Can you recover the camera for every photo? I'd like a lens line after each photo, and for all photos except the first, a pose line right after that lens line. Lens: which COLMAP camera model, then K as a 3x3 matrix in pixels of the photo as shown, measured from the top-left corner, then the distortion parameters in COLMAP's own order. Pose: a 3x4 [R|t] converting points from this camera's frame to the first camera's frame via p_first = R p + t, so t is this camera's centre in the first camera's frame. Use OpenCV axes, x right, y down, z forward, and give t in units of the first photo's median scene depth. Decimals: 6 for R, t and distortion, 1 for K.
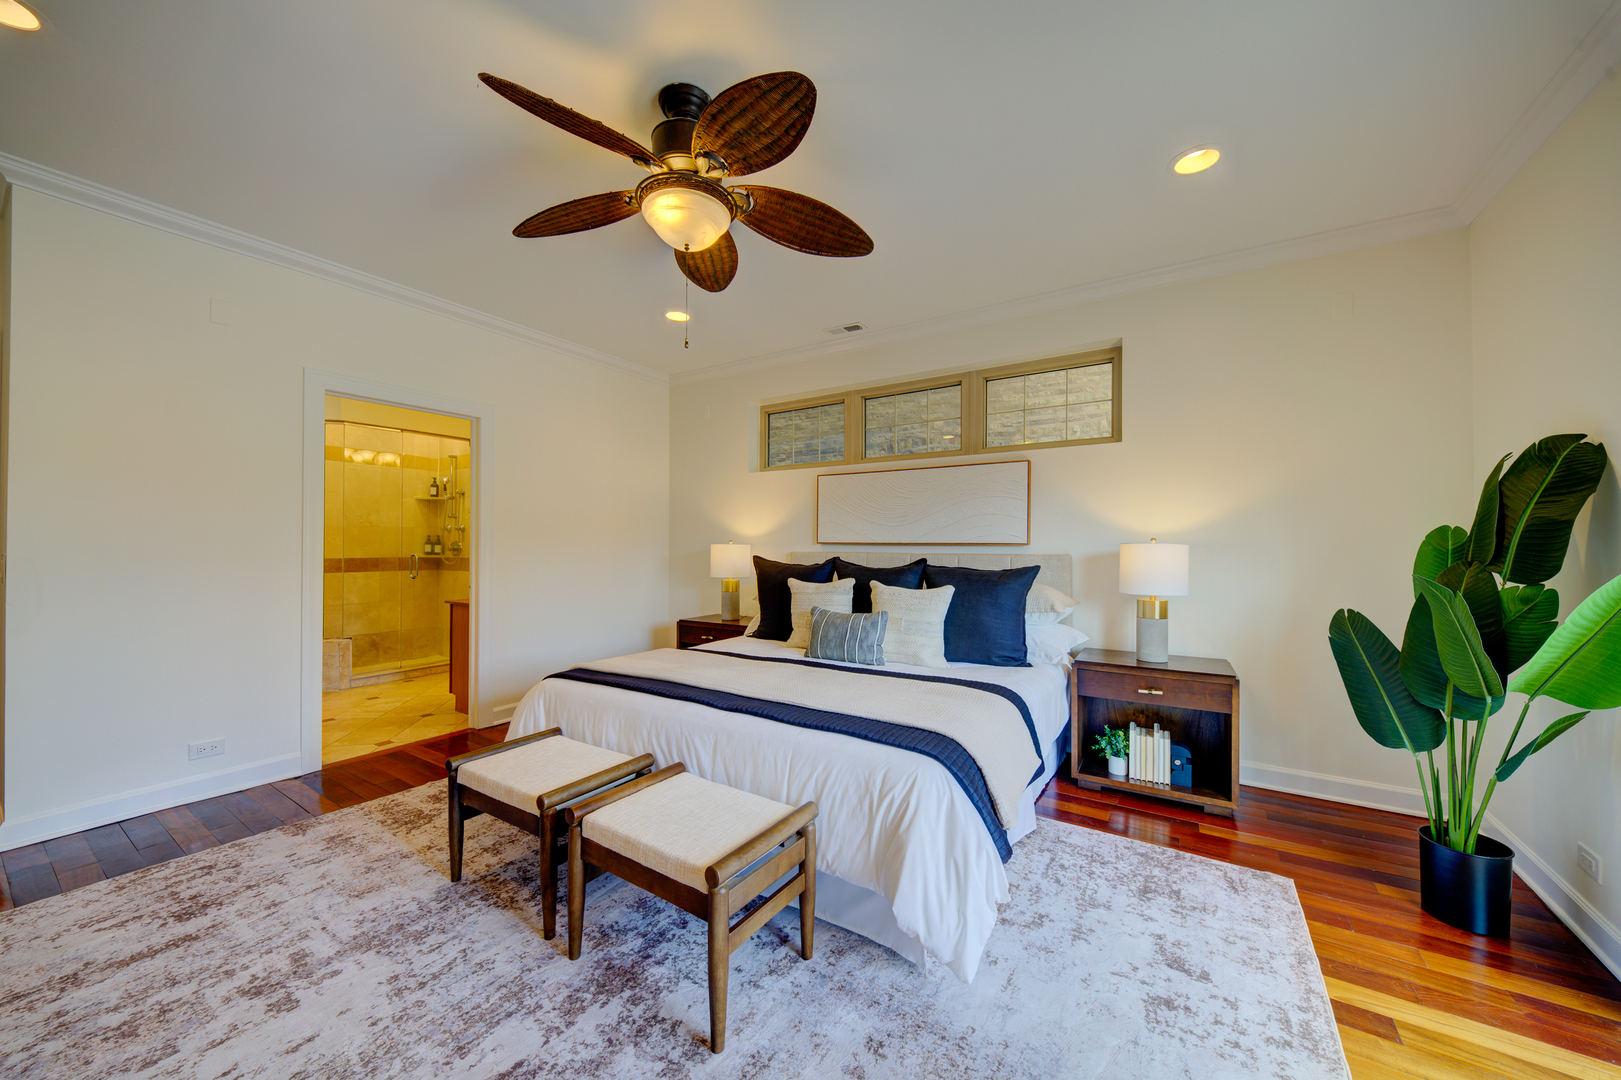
lens RADIAL K [[586.7, 0, 805.0], [0, 586.7, 539.0], [0, 0, 1]] dist [0.024303, -0.010473]
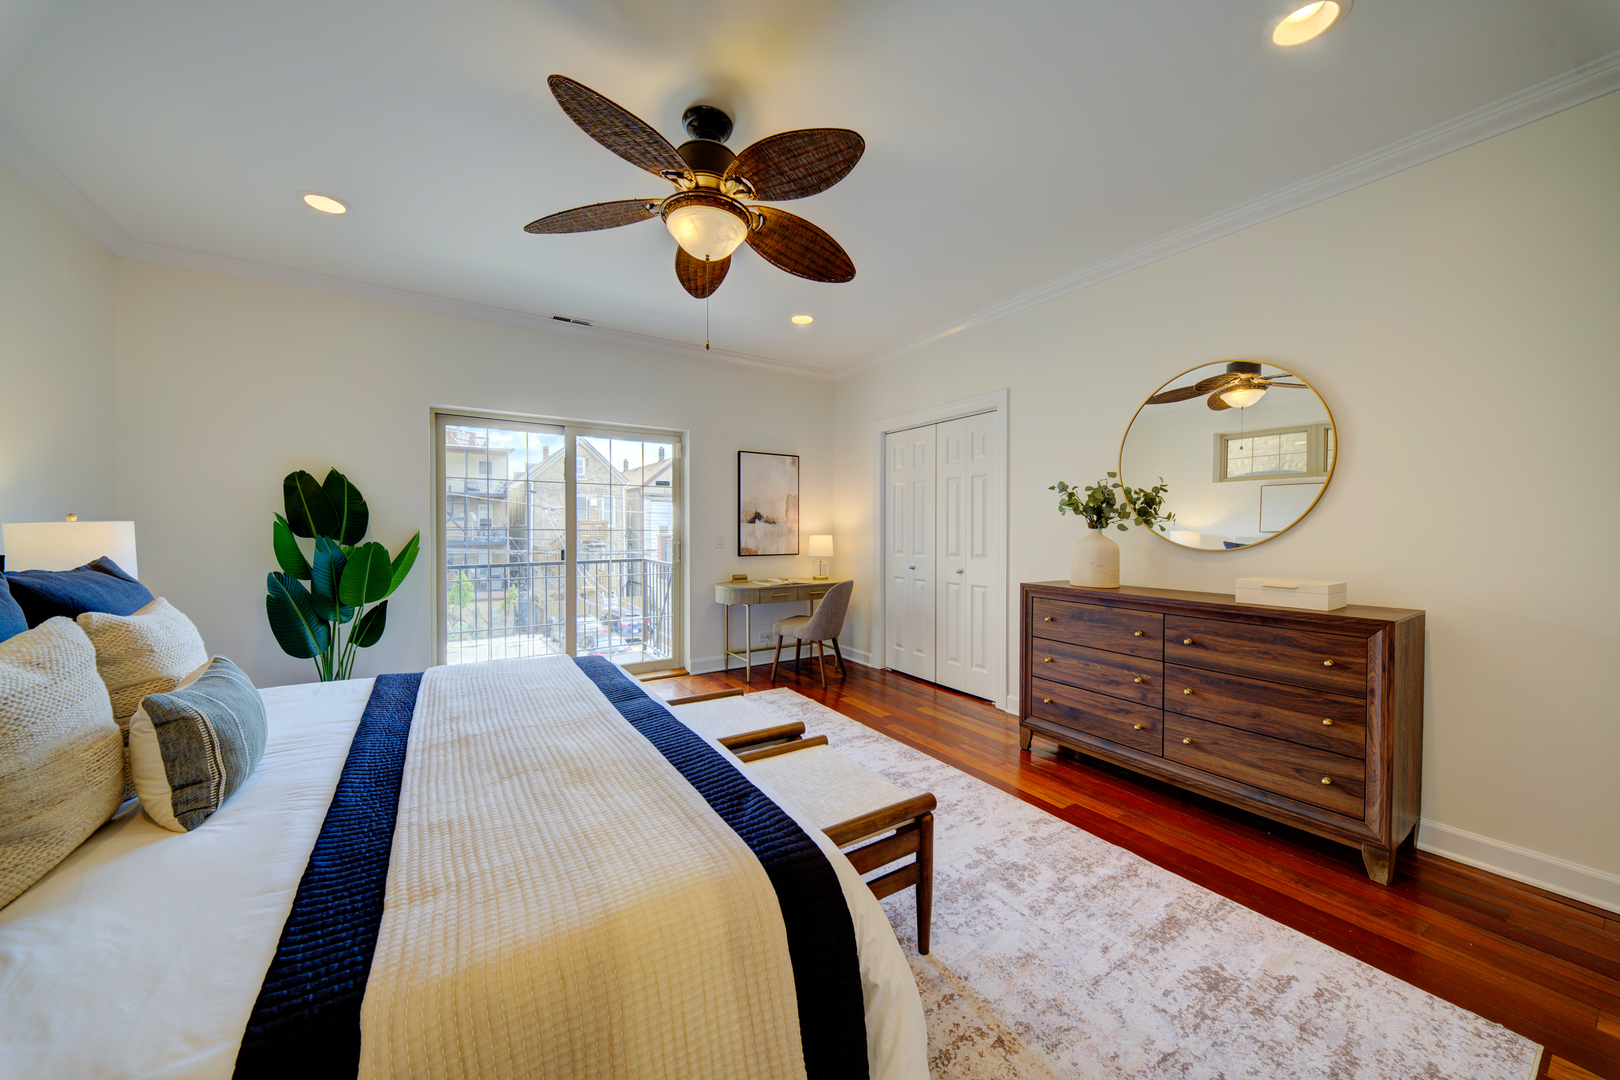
lens RADIAL K [[573.1, 0, 812.1], [0, 573.1, 536.3], [0, 0, 1]] dist [0.011571, -0.009526]
pose [[-0.918225, -0.014488, 0.395793, -0.648041], [-0.014810, 0.999888, 0.002243, 0.014078], [-0.395782, -0.003802, -0.918337, 1.536751]]
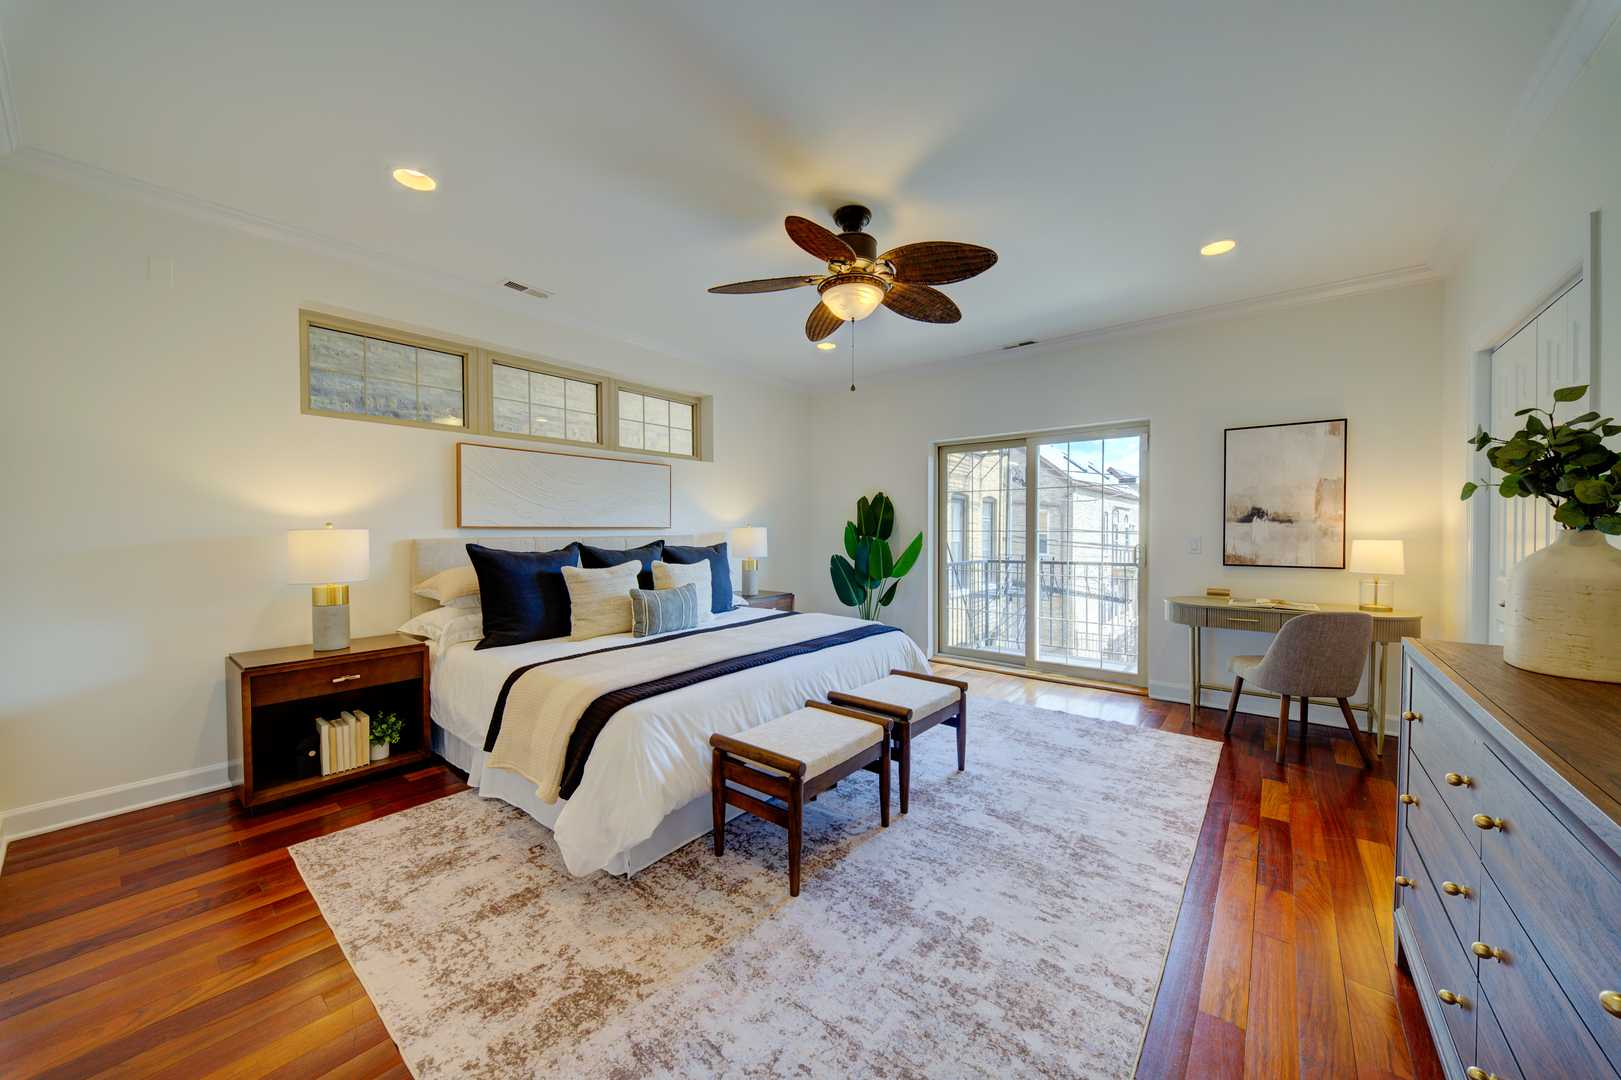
lens RADIAL K [[573.5, 0, 812.6], [0, 573.5, 536.3], [0, 0, 1]] dist [0.011571, -0.009526]
pose [[0.091497, -0.018986, 0.995624, -1.274547], [-0.012834, 0.999713, 0.020243, -0.003819], [-0.995723, -0.014630, 0.091227, 0.778320]]
